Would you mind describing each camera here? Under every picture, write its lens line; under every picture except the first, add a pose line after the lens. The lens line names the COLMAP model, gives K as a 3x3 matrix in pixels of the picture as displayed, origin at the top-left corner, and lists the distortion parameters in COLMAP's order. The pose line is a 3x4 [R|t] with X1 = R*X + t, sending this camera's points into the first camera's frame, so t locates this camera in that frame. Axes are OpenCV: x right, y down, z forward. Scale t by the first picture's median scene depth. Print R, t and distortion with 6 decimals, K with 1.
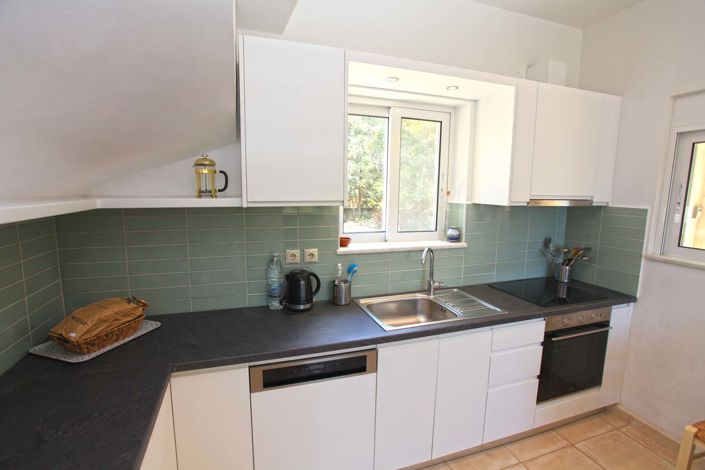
lens RADIAL K [[342.5, 0, 353.9], [0, 342.5, 238.4], [0, 0, 1]] dist [-0.023388, 0.002227]
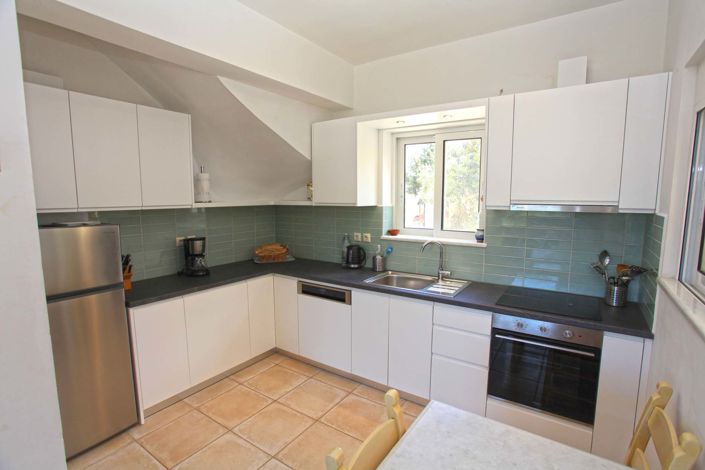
lens RADIAL K [[342.5, 0, 351.8], [0, 342.5, 234.7], [0, 0, 1]] dist [-0.023388, 0.002227]
pose [[0.595254, 0.078159, -0.799727, 1.116274], [-0.108363, 0.993975, 0.016486, 0.017087], [0.796197, 0.076848, 0.600137, -0.019060]]
